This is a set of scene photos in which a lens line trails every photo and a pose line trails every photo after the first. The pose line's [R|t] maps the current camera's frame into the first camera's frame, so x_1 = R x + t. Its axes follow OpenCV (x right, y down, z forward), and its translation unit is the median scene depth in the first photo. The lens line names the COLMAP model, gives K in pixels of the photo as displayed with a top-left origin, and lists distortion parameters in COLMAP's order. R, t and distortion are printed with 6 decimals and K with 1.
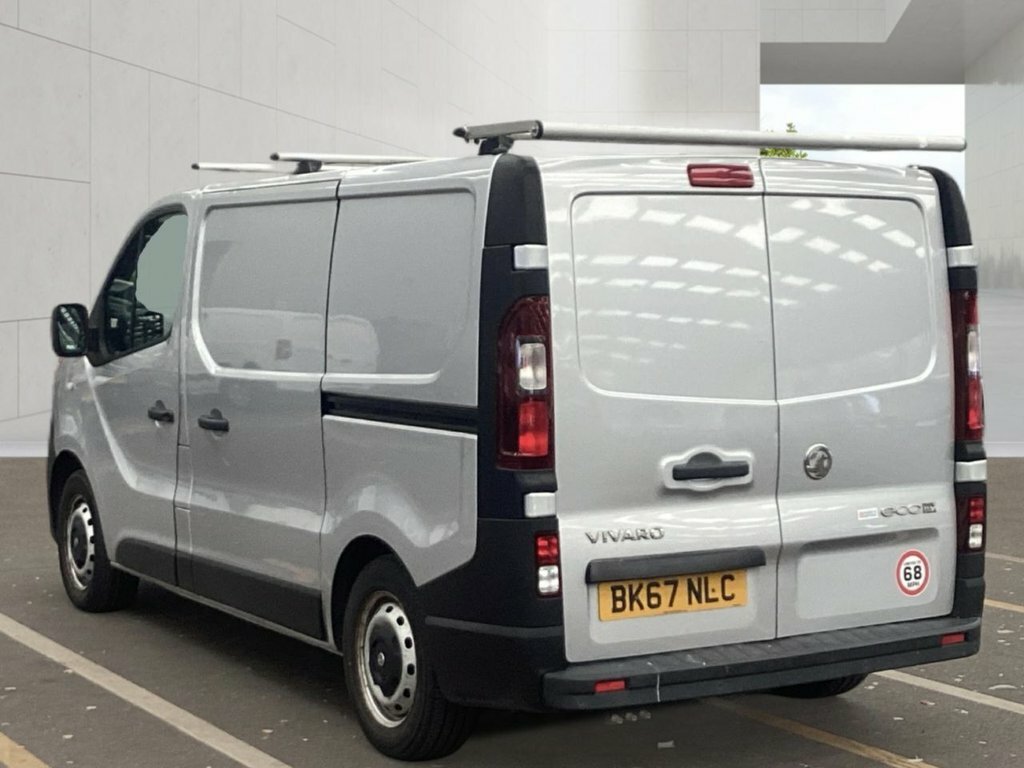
lens RADIAL K [[1934.7, 0, 511.8], [0, 1934.7, 461.6], [0, 0, 1]] dist [0.013080, -0.041426]
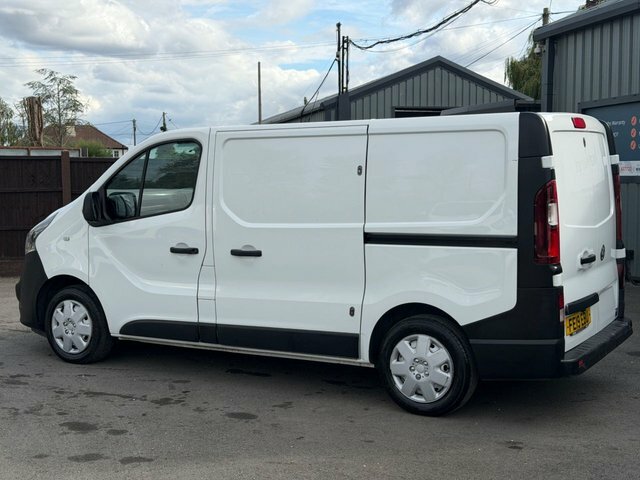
lens RADIAL K [[891.0, 0, 320.0], [0, 891.0, 240.0], [0, 0, 1]] dist [0.130594, -0.048018]
pose [[0.875040, -0.055815, 0.480822, -0.636555], [0.062311, 0.998054, 0.002458, -0.037140], [-0.480024, 0.027810, 0.876815, 0.251830]]
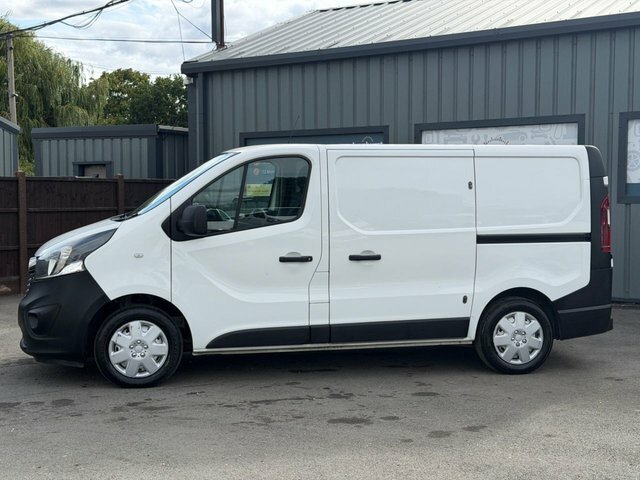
lens RADIAL K [[891.0, 0, 320.0], [0, 891.0, 240.0], [0, 0, 1]] dist [0.130594, -0.048018]
pose [[0.321410, -0.062218, 0.944894, -1.373280], [0.090863, 0.995261, 0.034627, -0.096705], [-0.942571, 0.074727, 0.325540, 0.906883]]
